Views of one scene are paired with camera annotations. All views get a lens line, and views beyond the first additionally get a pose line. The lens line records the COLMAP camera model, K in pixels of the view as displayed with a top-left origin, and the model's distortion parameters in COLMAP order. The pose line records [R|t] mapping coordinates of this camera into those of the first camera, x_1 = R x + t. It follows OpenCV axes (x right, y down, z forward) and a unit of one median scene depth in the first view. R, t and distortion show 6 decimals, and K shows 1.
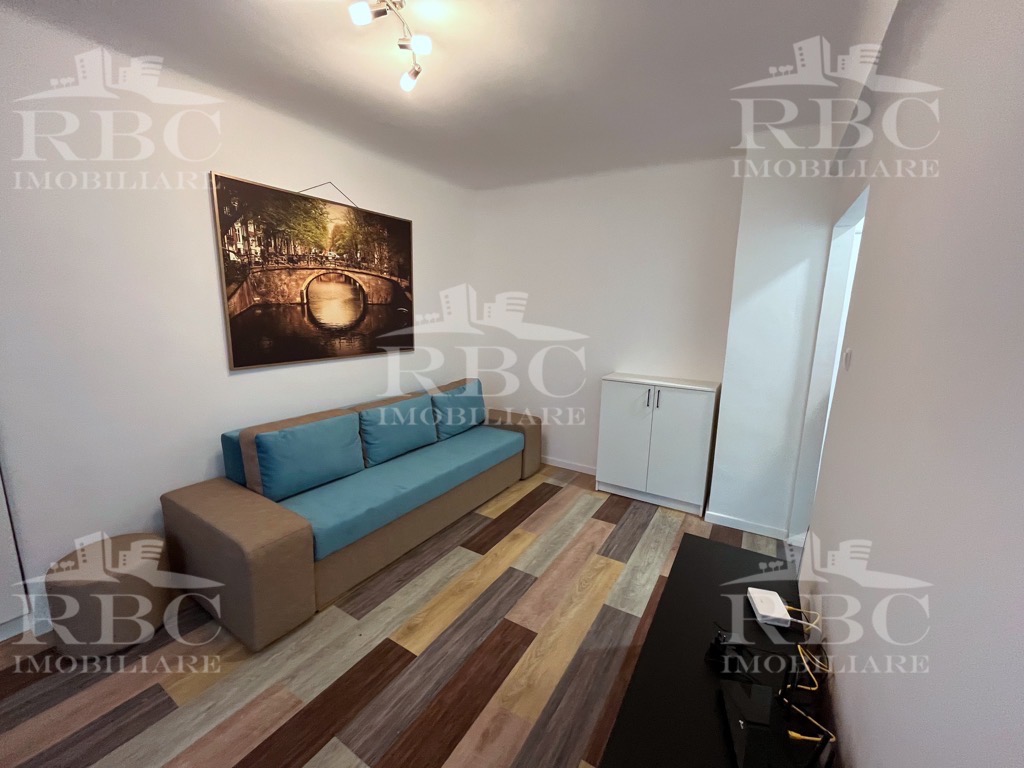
lens RADIAL K [[414.1, 0, 510.1], [0, 414.1, 382.9], [0, 0, 1]] dist [-0.001771, -0.000478]
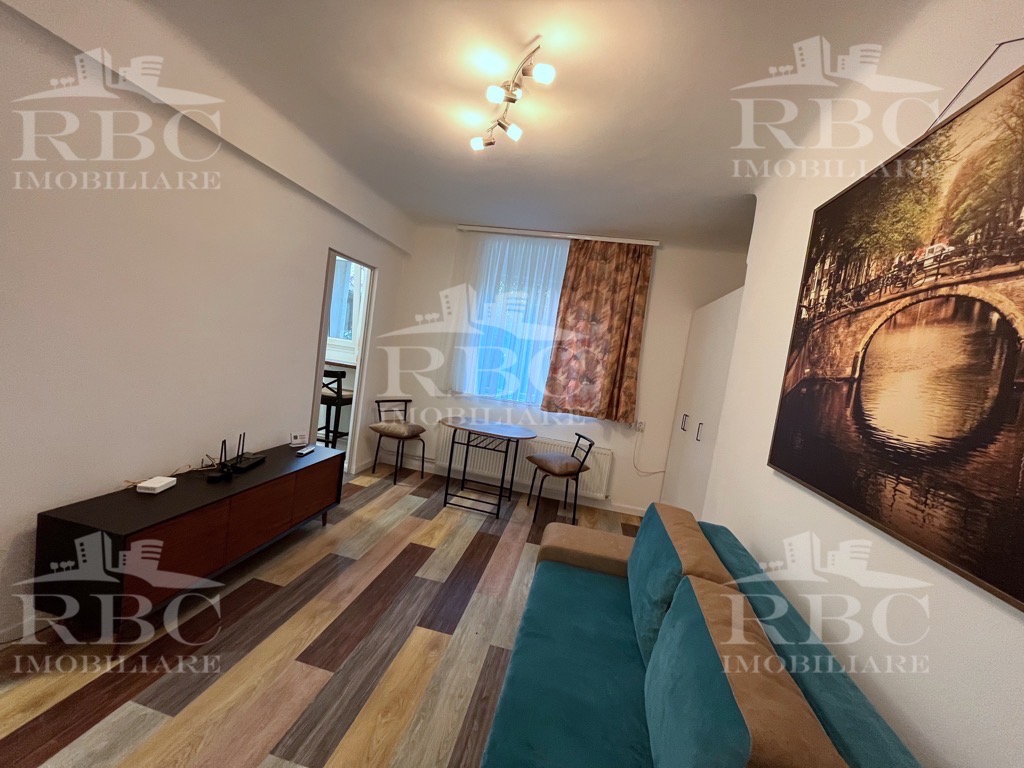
lens RADIAL K [[414.1, 0, 514.5], [0, 414.1, 381.1], [0, 0, 1]] dist [-0.001771, -0.000478]
pose [[-0.916694, -0.129344, -0.378077, 0.034091], [-0.227633, 0.946664, 0.228060, -0.212400], [0.328413, 0.295124, -0.897244, 1.314877]]
